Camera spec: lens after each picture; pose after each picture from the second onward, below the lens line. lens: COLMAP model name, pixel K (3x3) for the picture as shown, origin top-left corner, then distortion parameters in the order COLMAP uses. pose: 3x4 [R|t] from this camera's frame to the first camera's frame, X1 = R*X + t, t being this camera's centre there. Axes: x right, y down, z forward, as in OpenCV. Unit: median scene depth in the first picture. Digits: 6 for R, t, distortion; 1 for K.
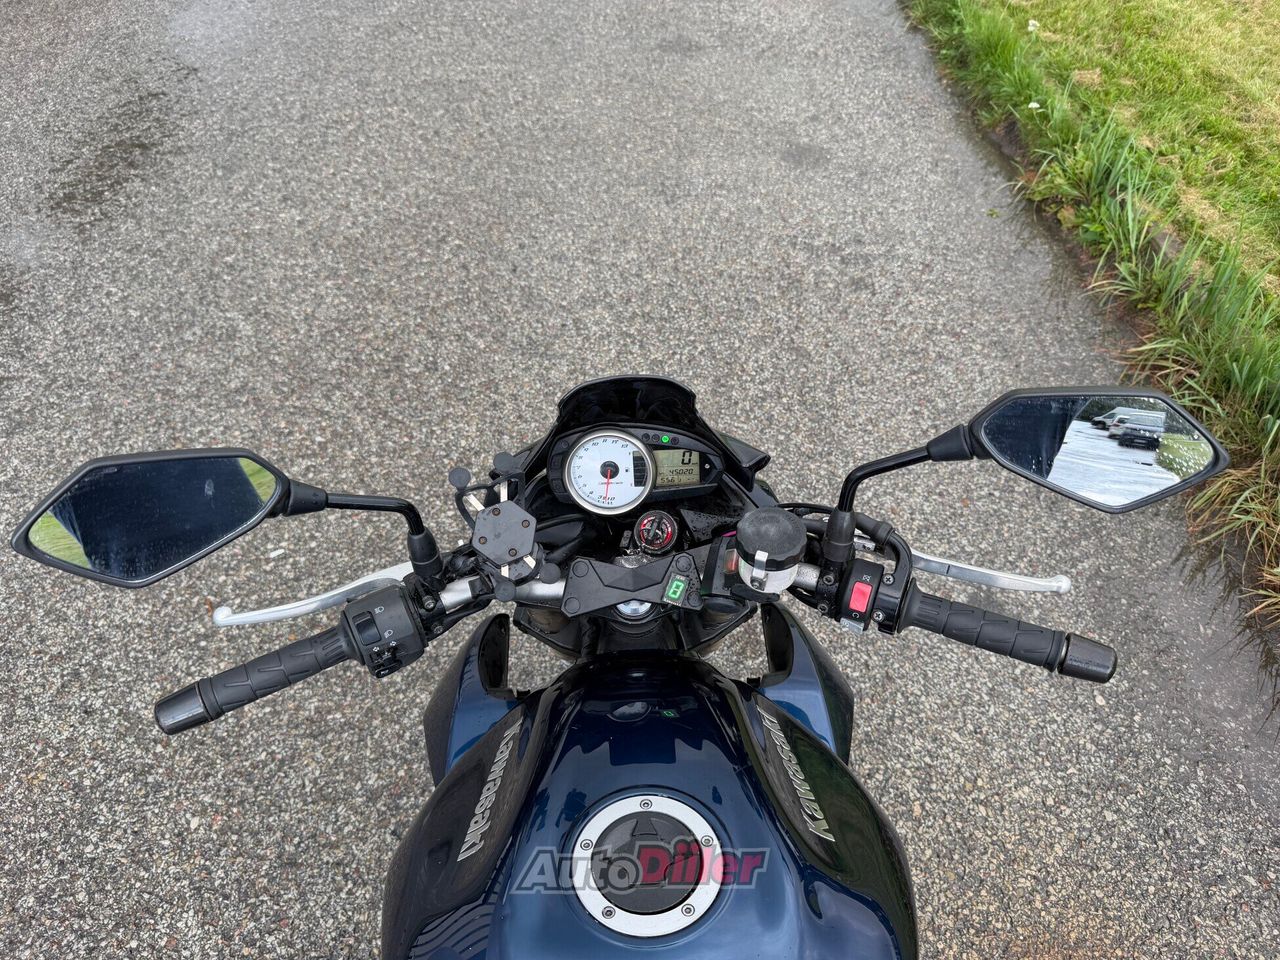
lens RADIAL K [[897.5, 0, 639.7], [0, 897.5, 480.7], [0, 0, 1]] dist [0.011891, -0.039200]
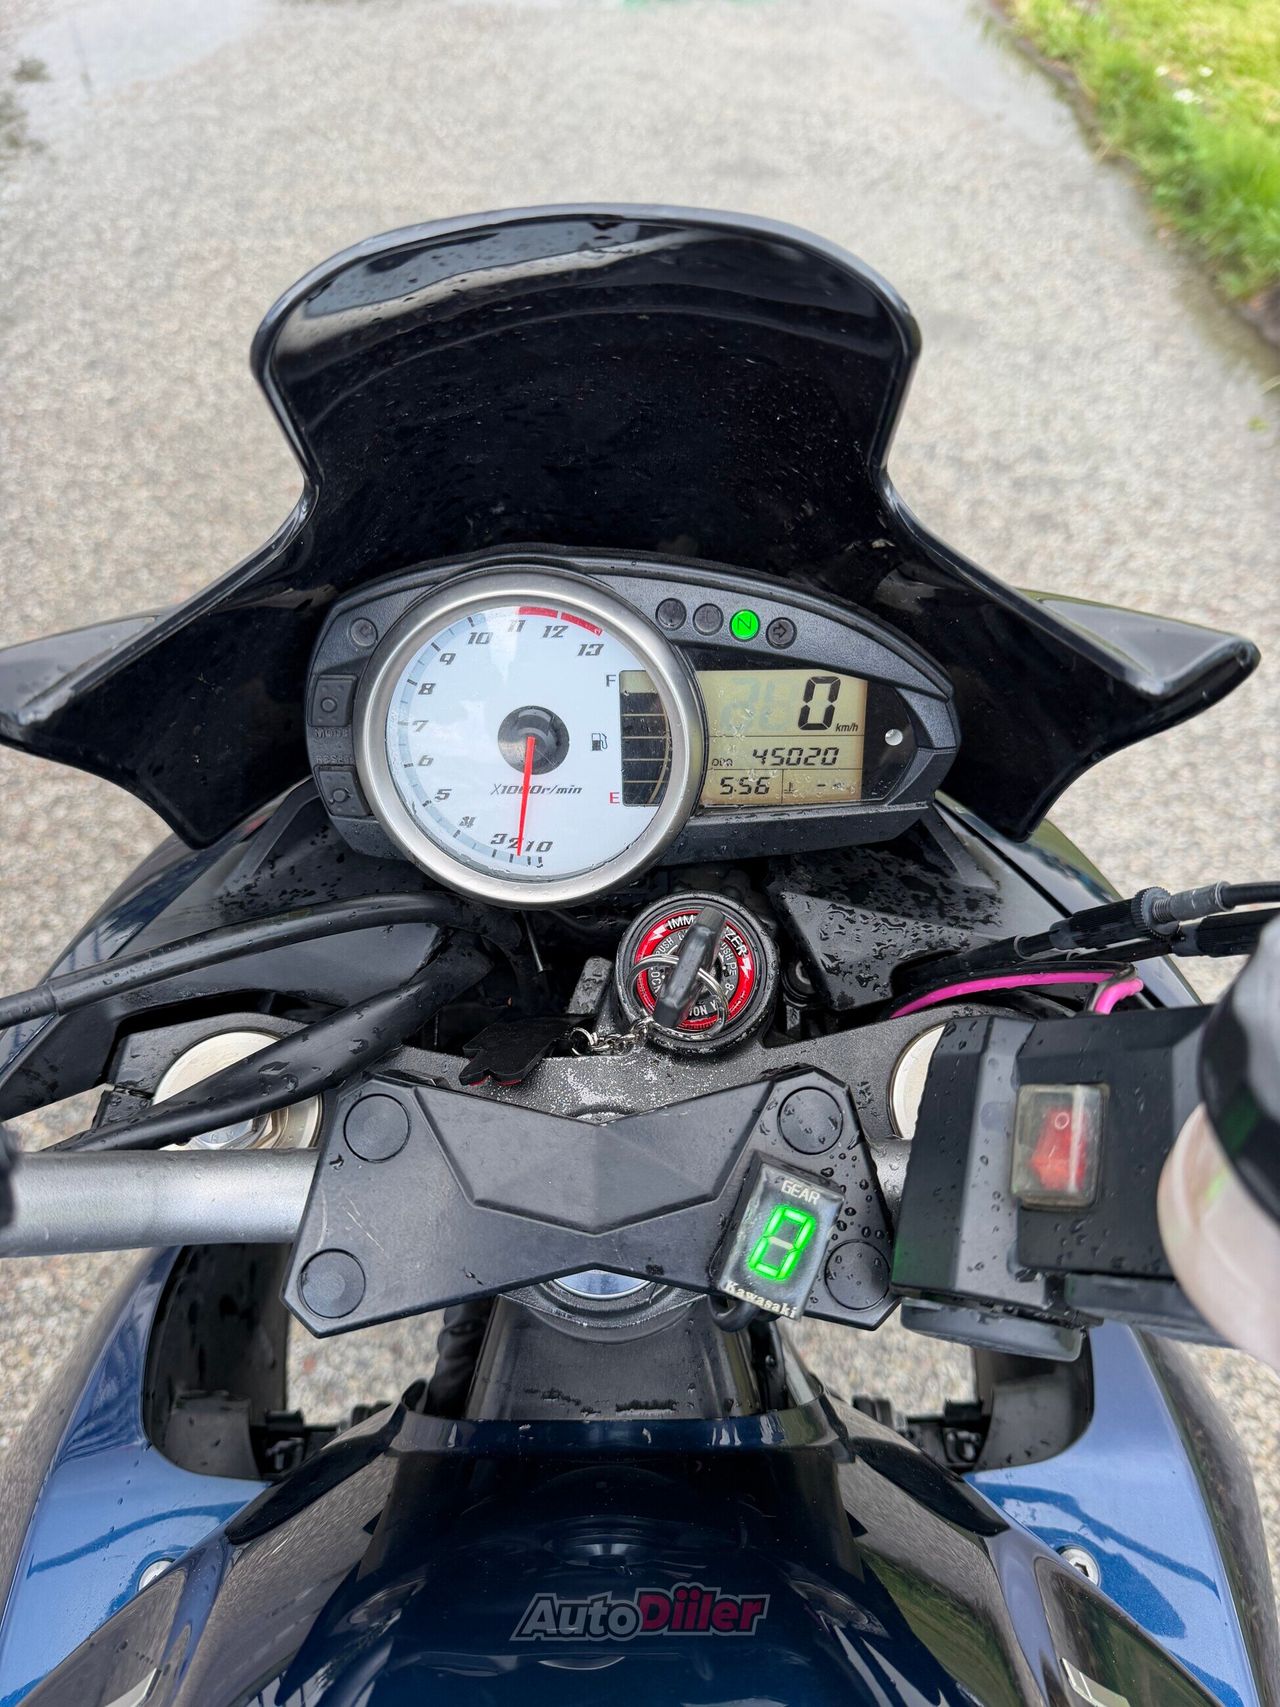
lens RADIAL K [[1196.8, 0, 657.3], [0, 1196.8, 817.7], [0, 0, 1]] dist [0.011891, -0.039200]
pose [[0.999379, 0.035107, -0.003115, 0.003314], [-0.035193, 0.998798, -0.034114, 0.012755], [0.001913, 0.034203, 0.999413, 0.352401]]
